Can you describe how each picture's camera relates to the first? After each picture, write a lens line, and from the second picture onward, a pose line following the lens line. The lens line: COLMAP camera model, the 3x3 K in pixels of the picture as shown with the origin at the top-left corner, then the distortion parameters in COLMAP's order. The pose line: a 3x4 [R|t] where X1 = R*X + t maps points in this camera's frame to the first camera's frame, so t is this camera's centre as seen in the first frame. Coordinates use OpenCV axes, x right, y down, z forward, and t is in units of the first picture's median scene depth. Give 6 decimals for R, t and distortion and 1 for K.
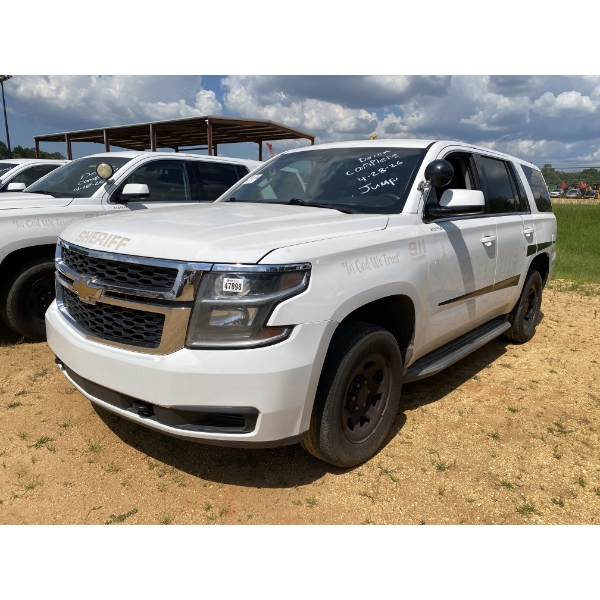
lens RADIAL K [[531.5, 0, 295.9], [0, 531.5, 297.5], [0, 0, 1]] dist [0.052088, -0.025529]
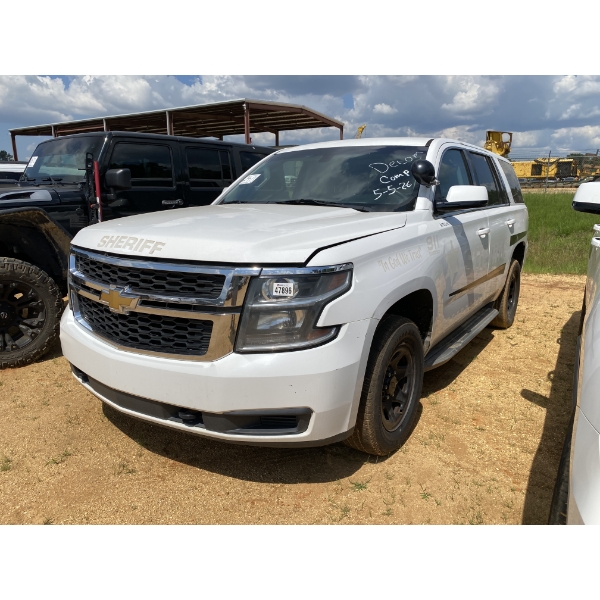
lens RADIAL K [[531.5, 0, 306.4], [0, 531.5, 305.0], [0, 0, 1]] dist [0.052088, -0.025529]
pose [[0.991138, -0.051389, 0.122495, -0.169979], [0.048063, 0.998395, 0.029957, -0.017579], [-0.123838, -0.023804, 0.992017, -0.008236]]
